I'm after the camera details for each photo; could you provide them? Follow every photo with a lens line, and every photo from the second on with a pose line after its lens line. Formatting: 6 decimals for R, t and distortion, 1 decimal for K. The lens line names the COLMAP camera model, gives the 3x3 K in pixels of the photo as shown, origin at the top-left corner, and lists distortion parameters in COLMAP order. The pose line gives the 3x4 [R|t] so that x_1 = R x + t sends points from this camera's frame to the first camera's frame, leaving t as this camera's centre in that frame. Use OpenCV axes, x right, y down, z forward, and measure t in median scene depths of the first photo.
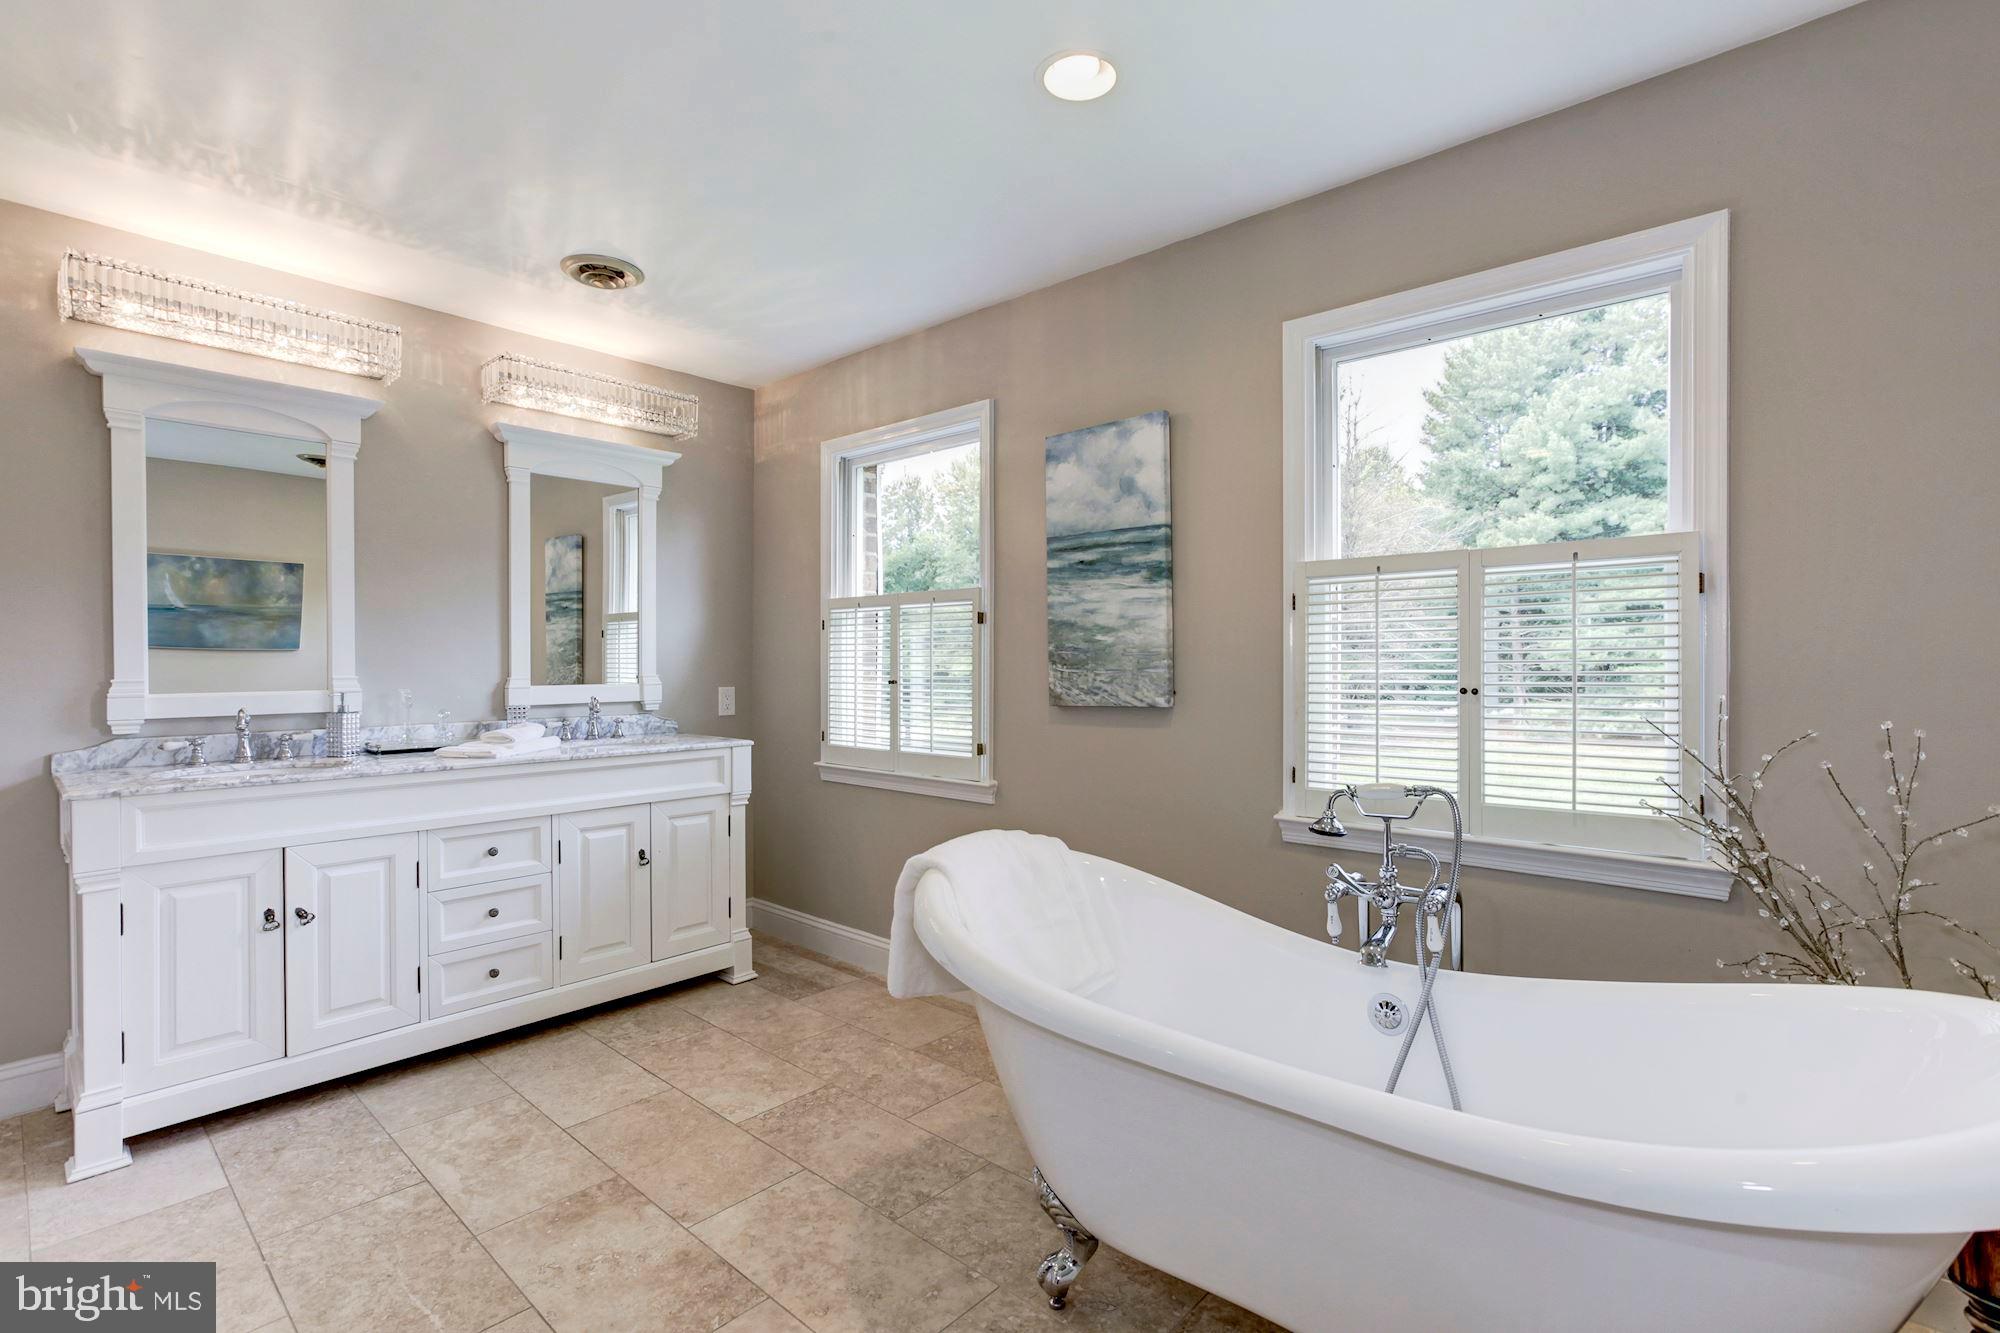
lens RADIAL K [[907.9, 0, 1007.0], [0, 907.9, 666.1], [0, 0, 1]] dist [-0.015275, 0.001541]
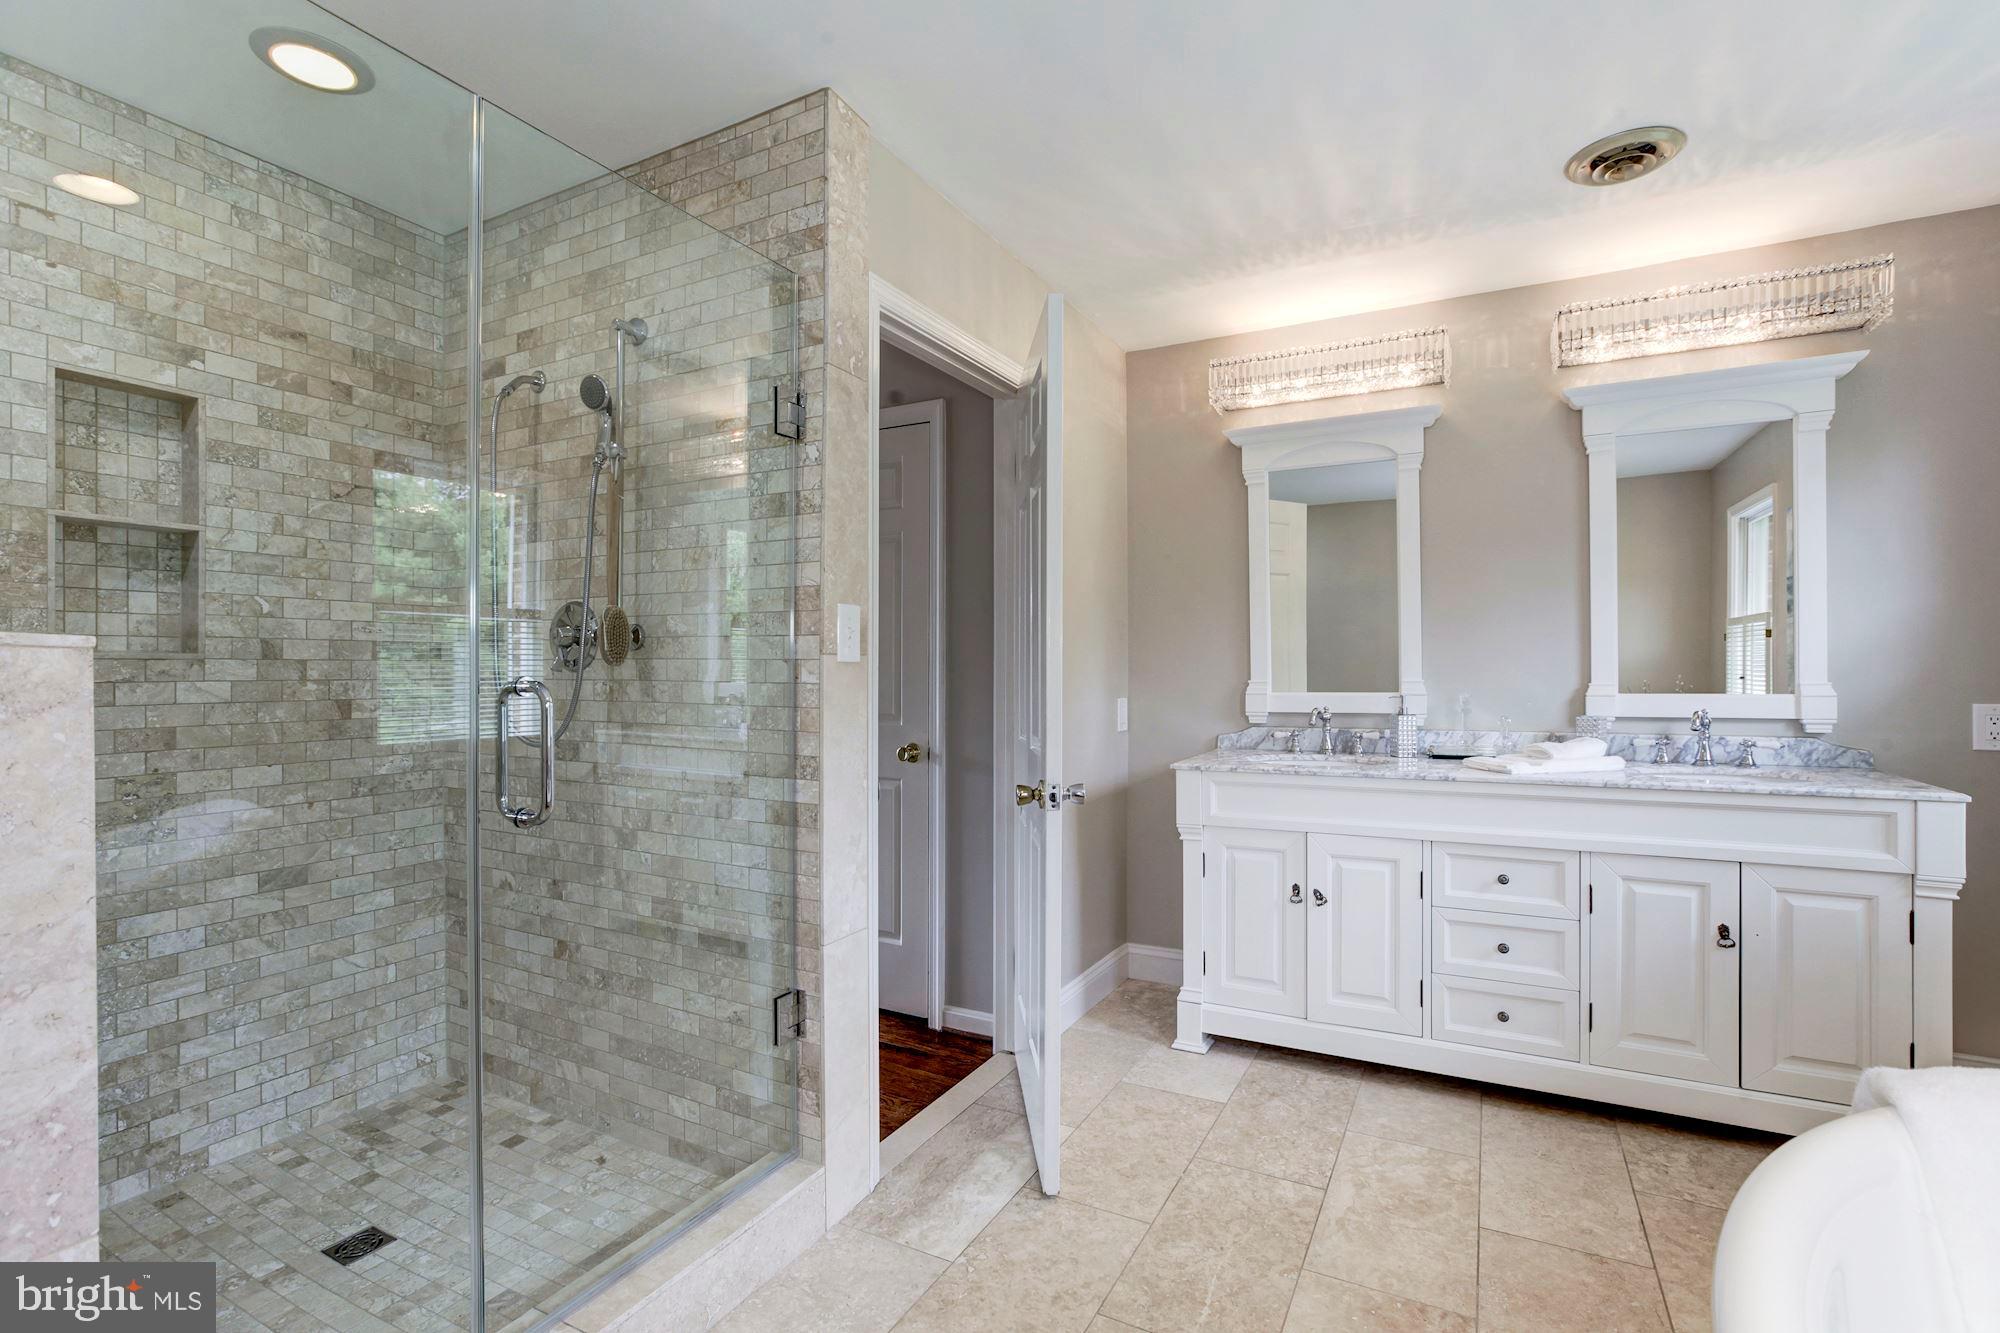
lens RADIAL K [[907.9, 0, 1005.5], [0, 907.9, 672.5], [0, 0, 1]] dist [-0.015275, 0.001541]
pose [[0.237589, 0.000227, -0.971366, 0.168908], [-0.000412, 1.000000, 0.000133, 0.002930], [0.971366, 0.000368, 0.237589, 0.306903]]
